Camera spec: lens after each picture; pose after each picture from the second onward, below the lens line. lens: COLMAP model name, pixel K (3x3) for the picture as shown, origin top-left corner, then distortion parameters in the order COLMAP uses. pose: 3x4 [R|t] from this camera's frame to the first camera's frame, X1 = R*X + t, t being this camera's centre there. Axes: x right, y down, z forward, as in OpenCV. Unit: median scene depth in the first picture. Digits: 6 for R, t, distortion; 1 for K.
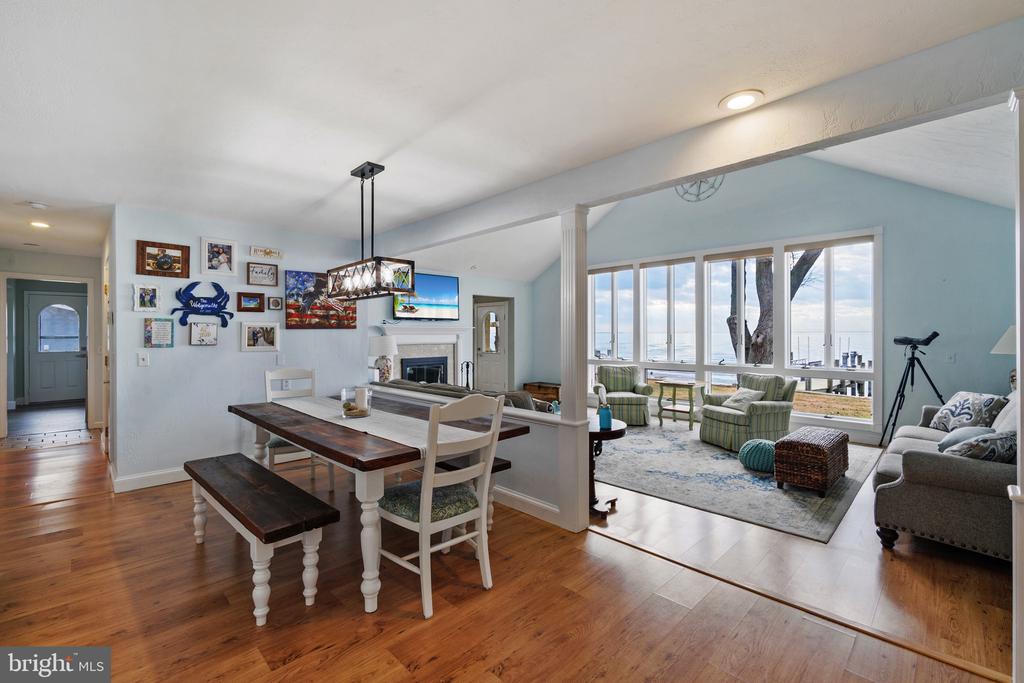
lens RADIAL K [[450.9, 0, 514.5], [0, 450.9, 337.6], [0, 0, 1]] dist [0.001432, -0.000169]
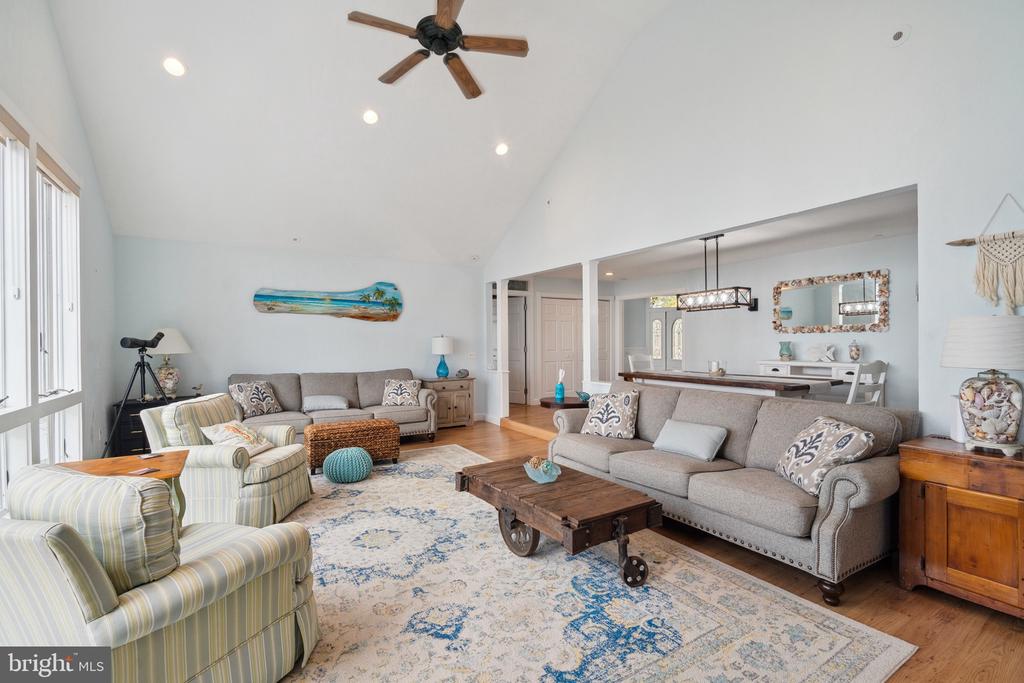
lens RADIAL K [[450.9, 0, 510.4], [0, 450.9, 344.7], [0, 0, 1]] dist [0.001432, -0.000169]
pose [[-0.973669, 0.002550, 0.227951, 0.014402], [0.004755, 0.999947, 0.009122, 0.006373], [-0.227915, 0.009966, -0.973630, 1.715309]]
